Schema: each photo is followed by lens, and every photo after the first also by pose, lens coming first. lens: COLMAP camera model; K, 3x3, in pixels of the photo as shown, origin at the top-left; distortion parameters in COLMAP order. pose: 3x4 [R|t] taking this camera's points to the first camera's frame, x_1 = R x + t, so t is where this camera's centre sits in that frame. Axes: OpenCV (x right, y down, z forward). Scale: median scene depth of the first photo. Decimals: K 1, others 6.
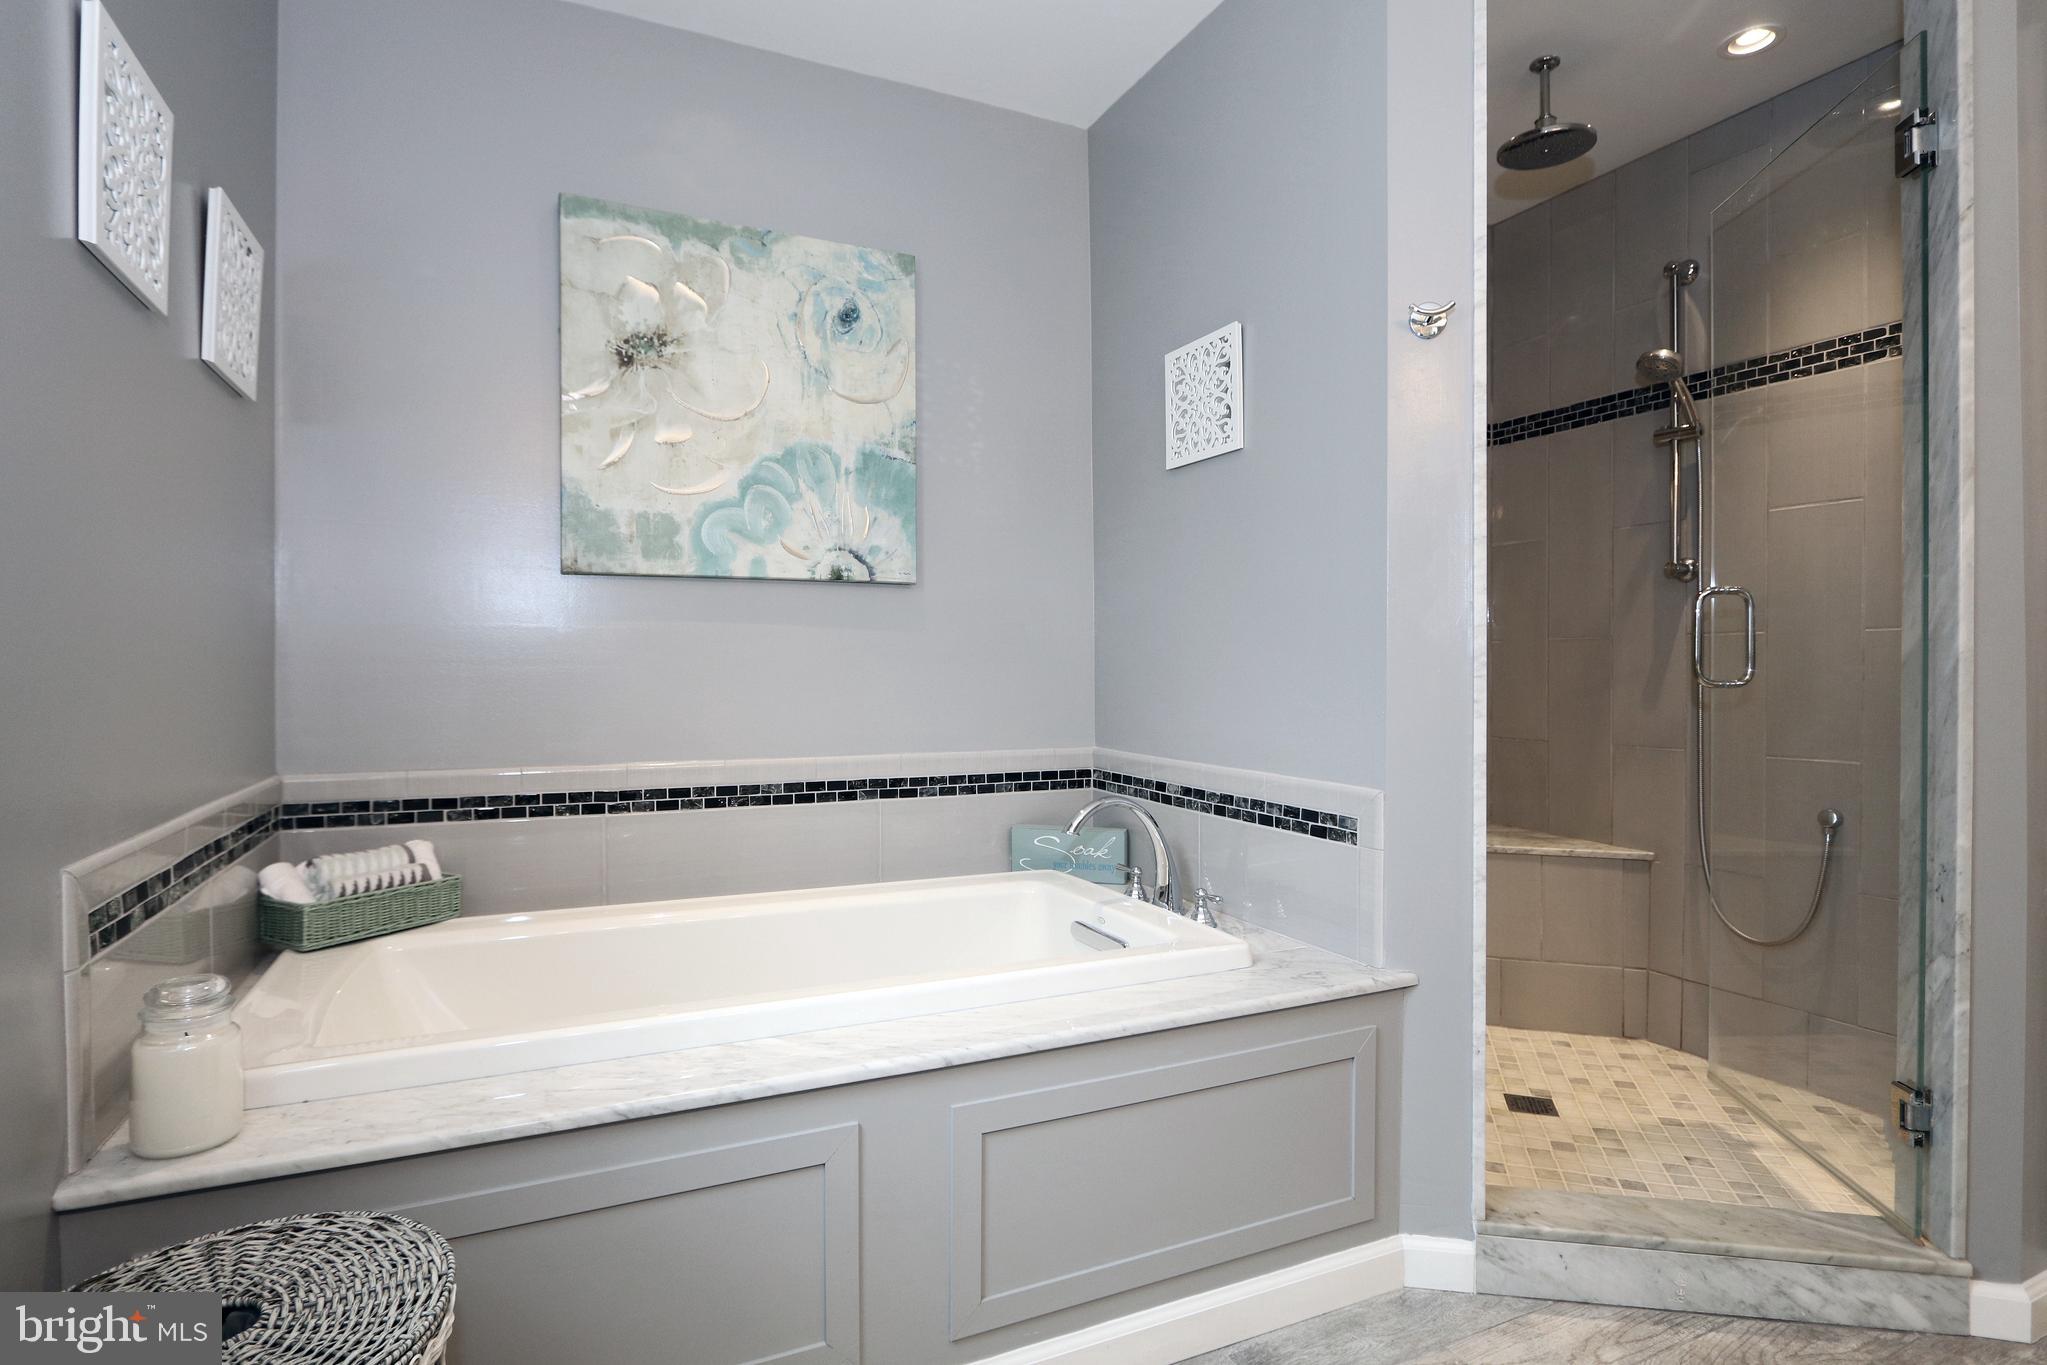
lens RADIAL K [[1042.2, 0, 1008.6], [0, 1042.2, 683.1], [0, 0, 1]] dist [-0.016431, -0.000466]
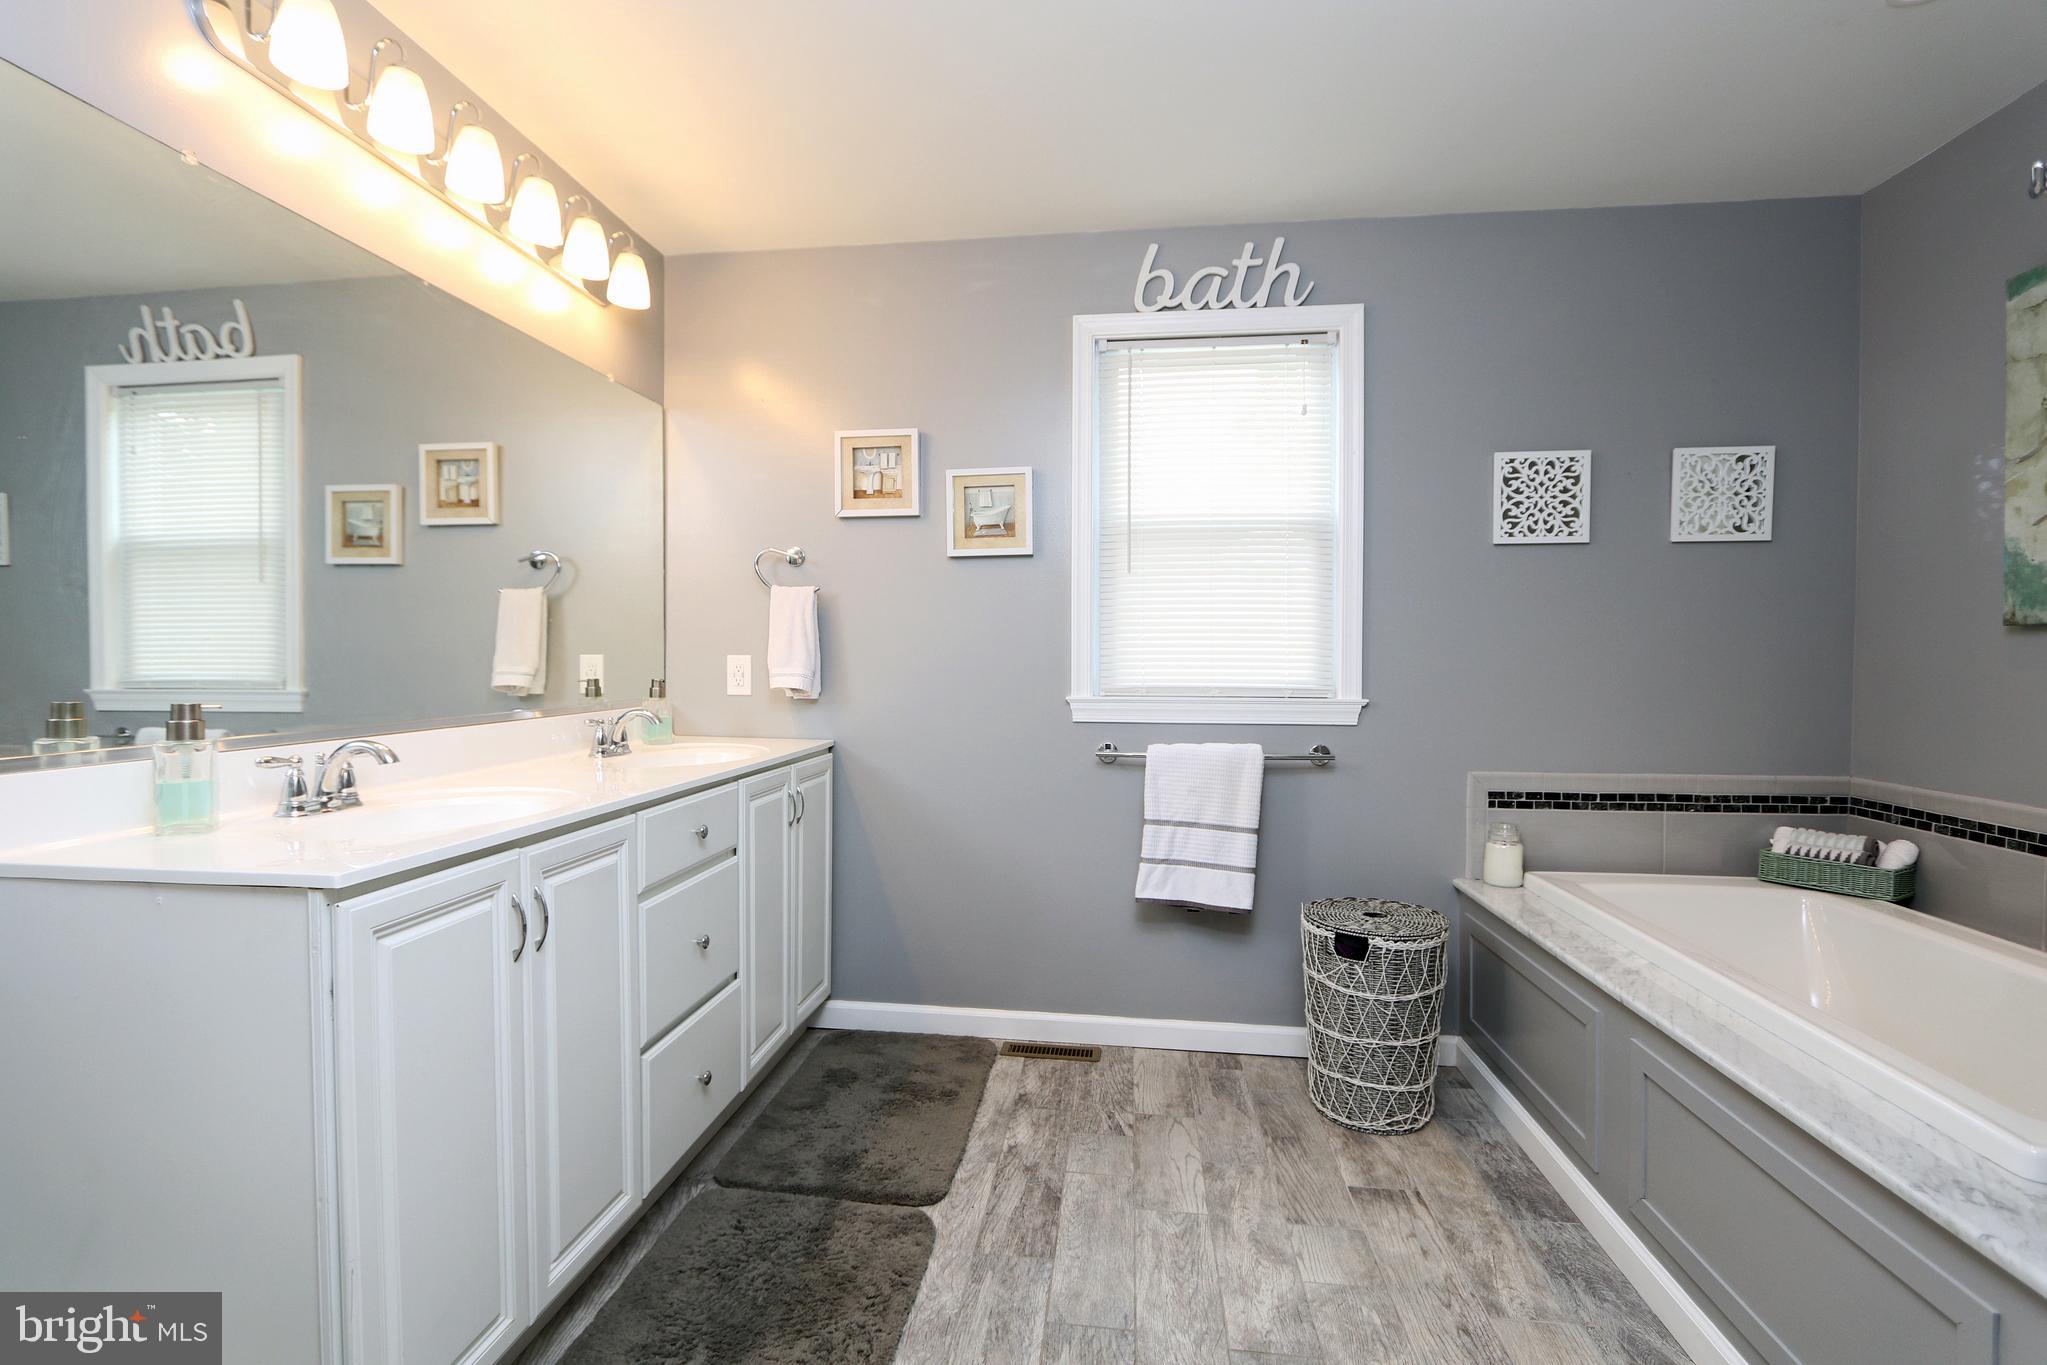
lens RADIAL K [[946.5, 0, 1010.4], [0, 946.5, 682.5], [0, 0, 1]] dist [-0.017882, 0.002245]
pose [[-0.528324, 0.018534, -0.848840, 0.872012], [-0.014316, 0.999425, 0.030732, -0.056641], [0.848922, 0.028389, -0.527755, 0.573574]]
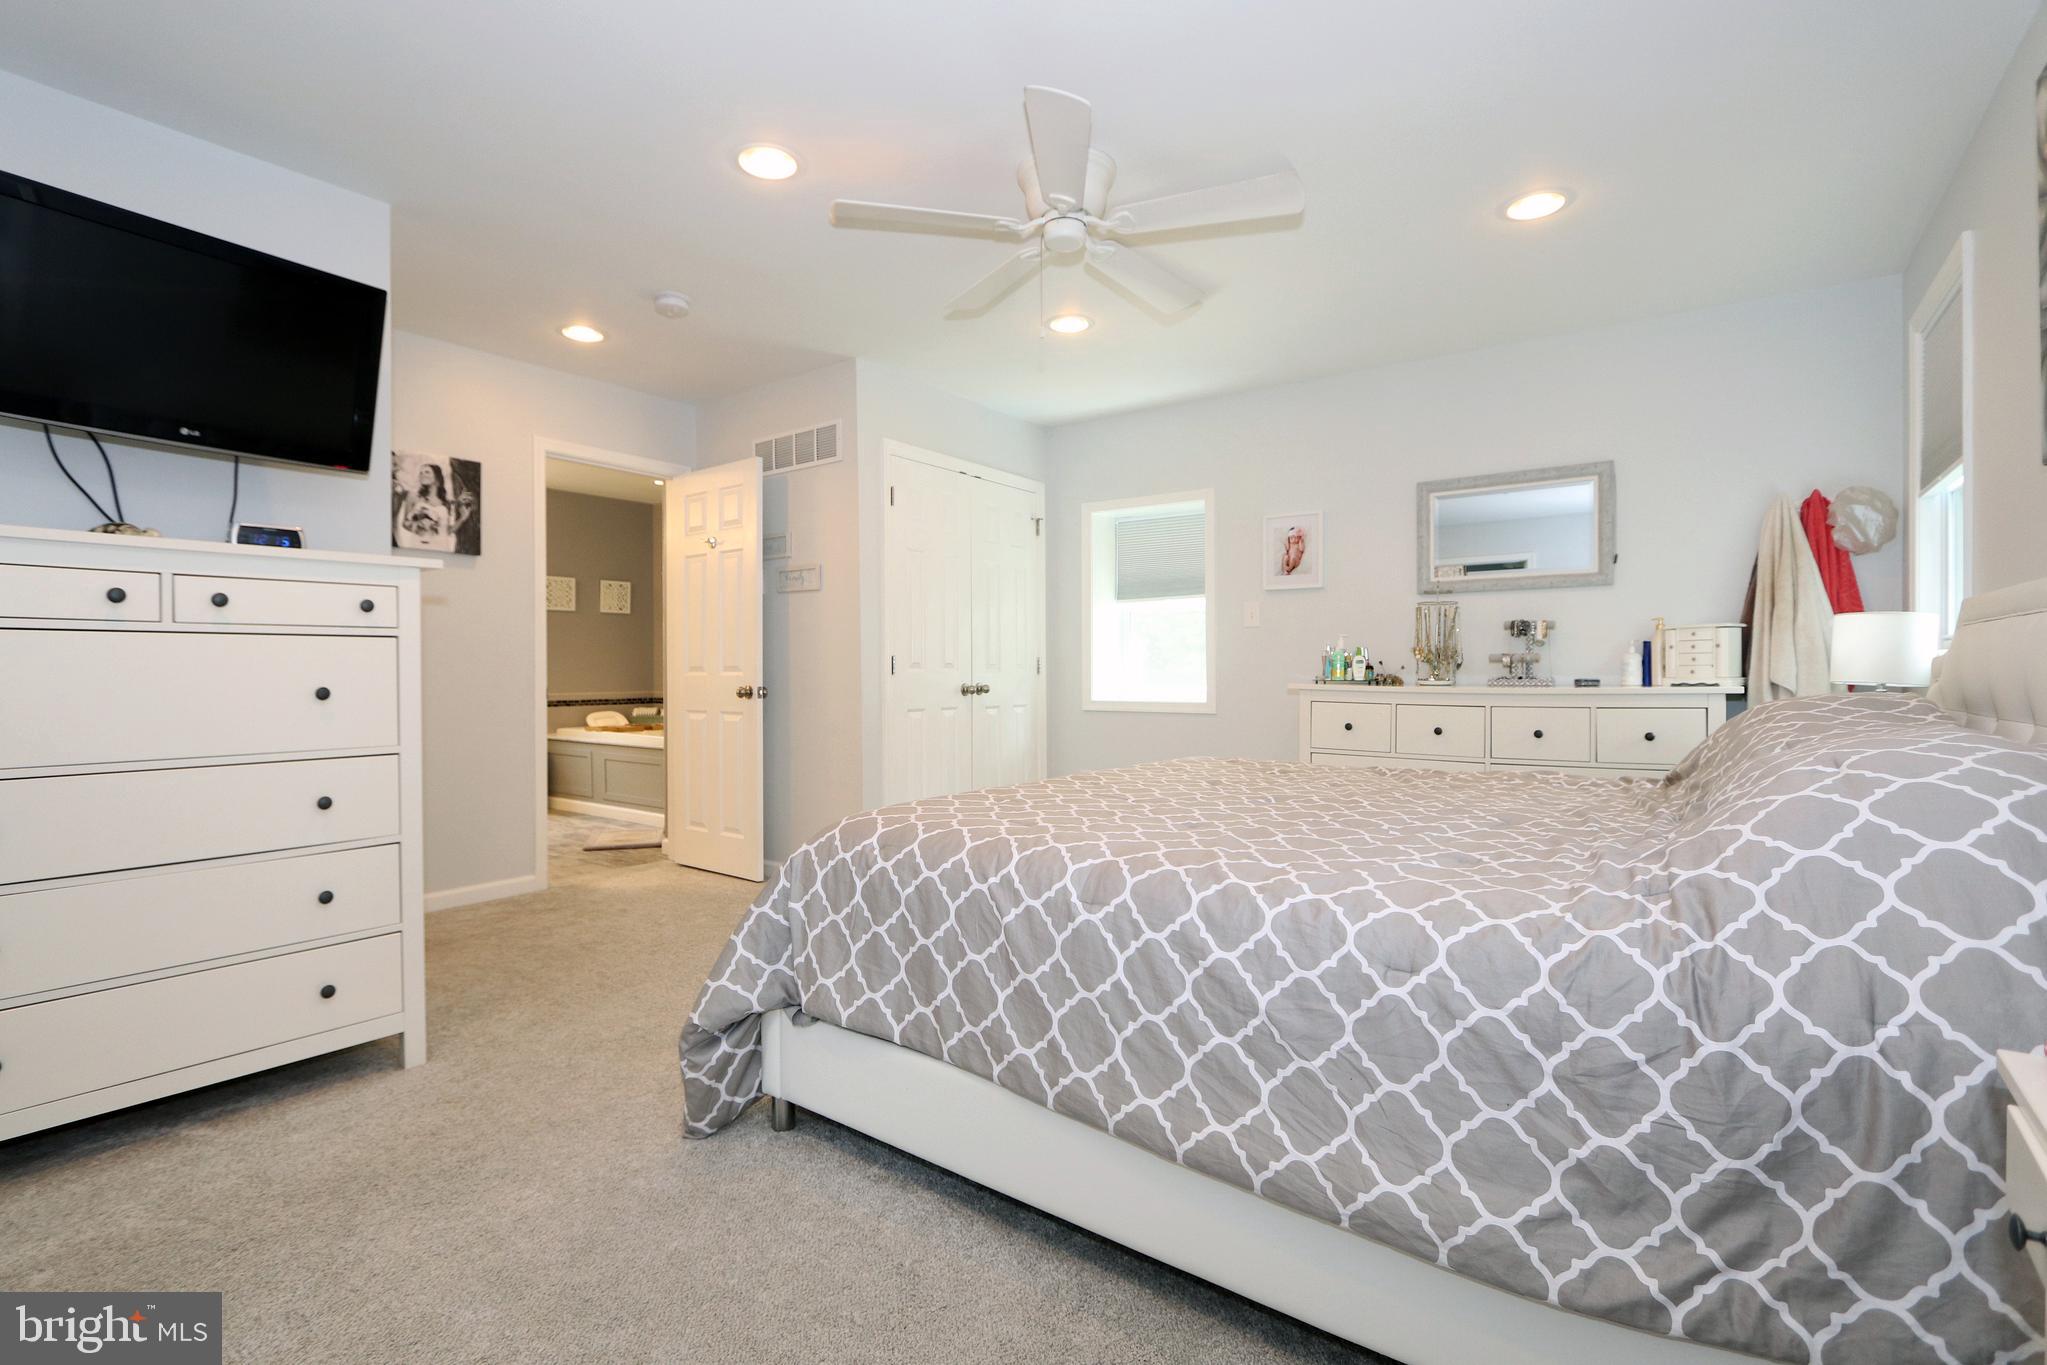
lens RADIAL K [[946.5, 0, 1016.5], [0, 946.5, 682.7], [0, 0, 1]] dist [-0.017882, 0.002245]
pose [[0.490964, 0.011893, -0.871099, 3.069100], [-0.009102, 0.999922, 0.008522, 0.001746], [0.871133, 0.003744, 0.491034, 0.297760]]
